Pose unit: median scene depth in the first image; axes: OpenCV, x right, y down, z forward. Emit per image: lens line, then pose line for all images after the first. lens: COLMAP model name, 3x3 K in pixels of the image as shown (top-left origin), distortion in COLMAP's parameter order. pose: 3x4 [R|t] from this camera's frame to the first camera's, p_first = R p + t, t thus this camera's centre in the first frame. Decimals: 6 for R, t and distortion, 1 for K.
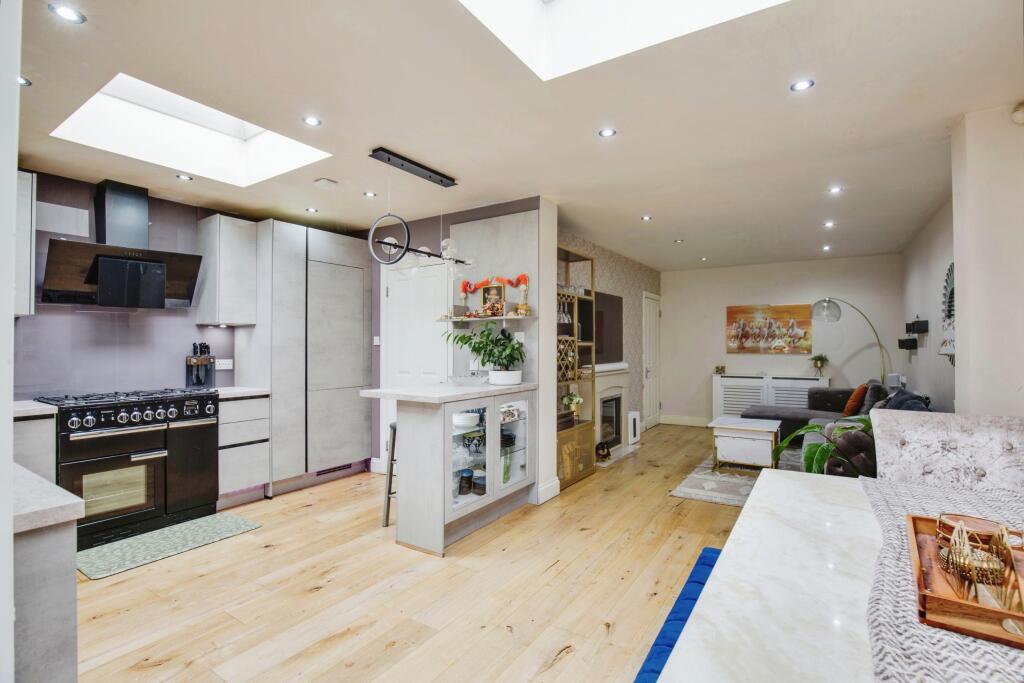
lens RADIAL K [[475.4, 0, 521.1], [0, 475.4, 352.2], [0, 0, 1]] dist [-0.001739, -0.000092]
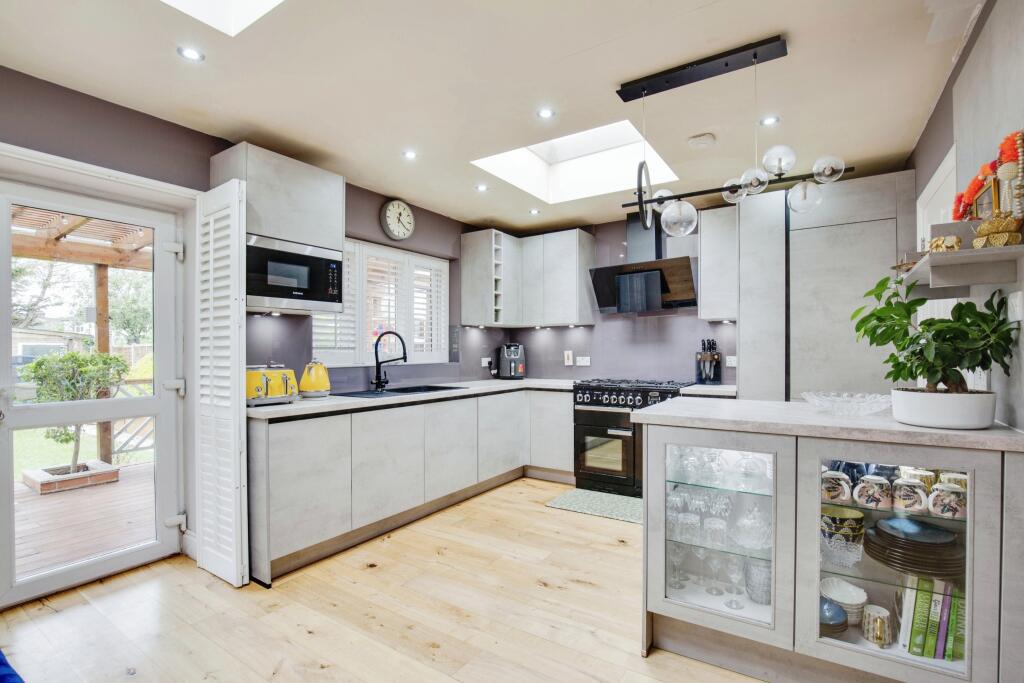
lens RADIAL K [[475.4, 0, 521.1], [0, 475.4, 352.2], [0, 0, 1]] dist [-0.001739, -0.000092]
pose [[0.010732, 0.003836, -0.999935, 0.437778], [-0.010369, 0.999939, 0.003725, 0.009071], [0.999889, 0.010328, 0.010771, 0.734913]]
